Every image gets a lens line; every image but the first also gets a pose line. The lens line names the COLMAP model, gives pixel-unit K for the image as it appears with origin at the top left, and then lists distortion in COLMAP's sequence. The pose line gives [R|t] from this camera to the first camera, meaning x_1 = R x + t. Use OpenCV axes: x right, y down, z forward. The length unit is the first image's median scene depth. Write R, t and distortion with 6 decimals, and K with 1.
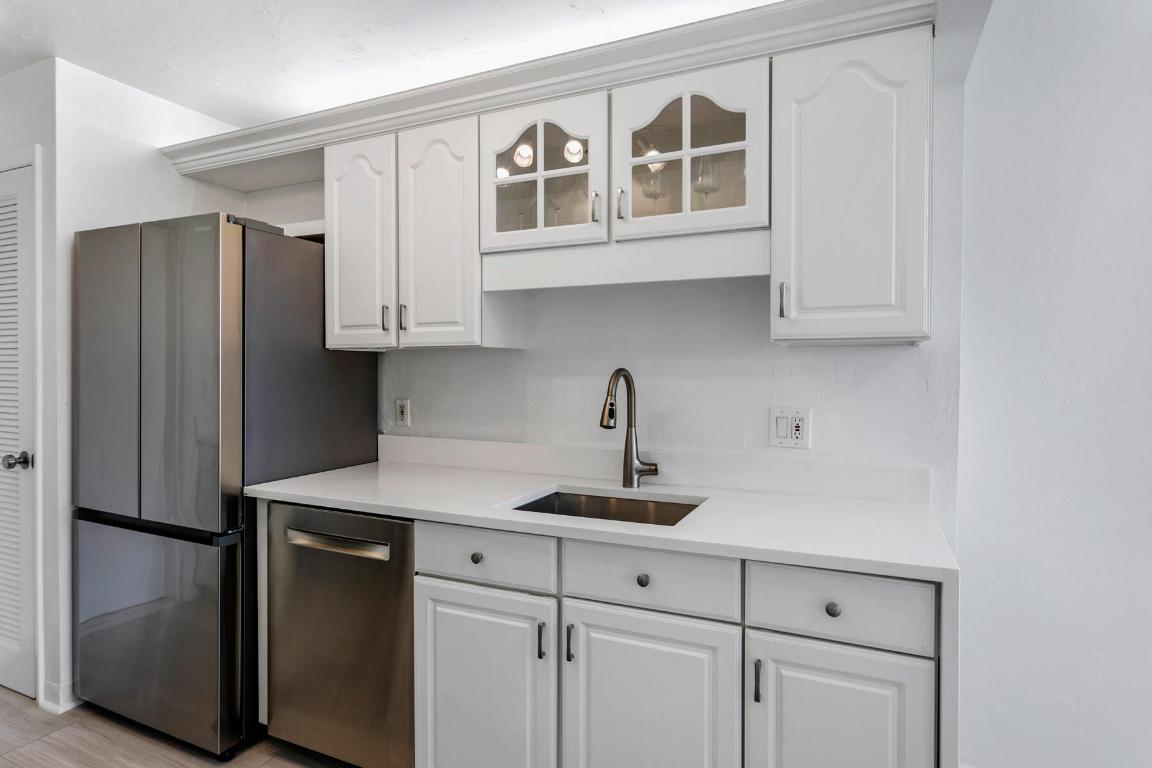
lens RADIAL K [[632.6, 0, 576.0], [0, 632.6, 384.0], [0, 0, 1]] dist [0.002324, 0.000347]
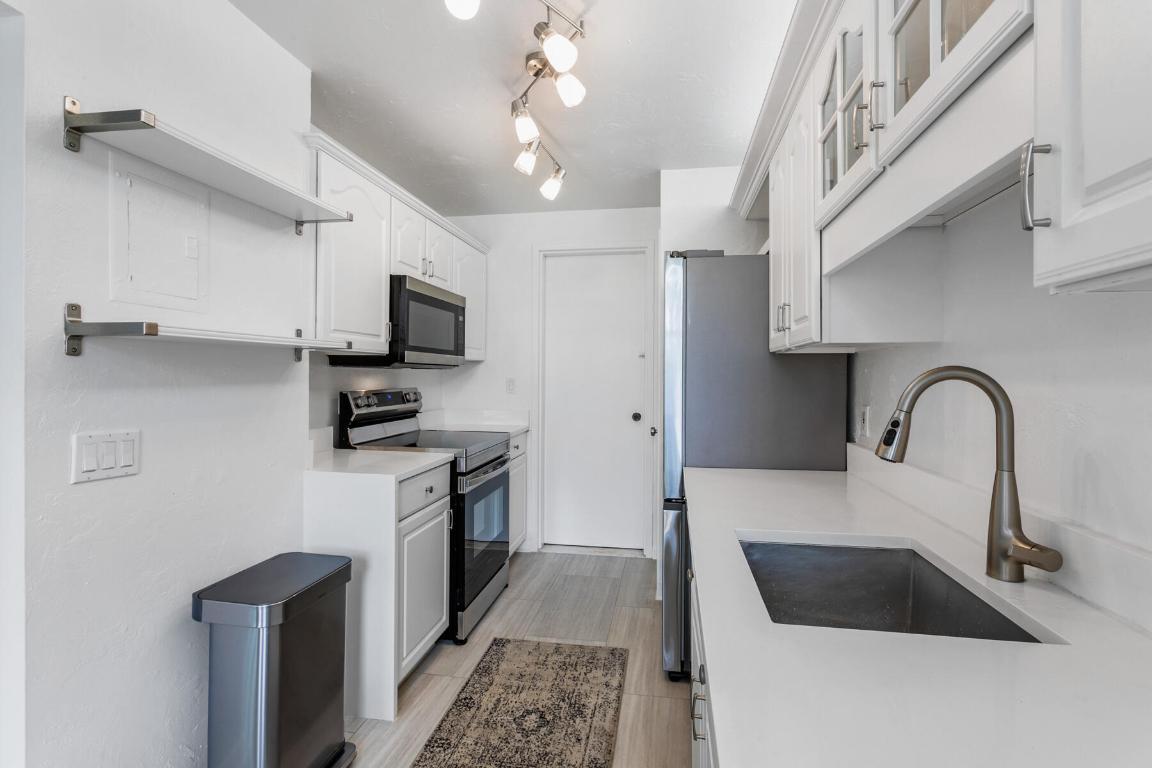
lens RADIAL K [[557.1, 0, 576.0], [0, 557.1, 384.0], [0, 0, 1]] dist [0.000310, 0.000204]
pose [[0.265330, 0.012246, -0.964080, 0.440226], [-0.024019, 0.999693, 0.006088, -0.001394], [0.963859, 0.021541, 0.265542, 0.471502]]
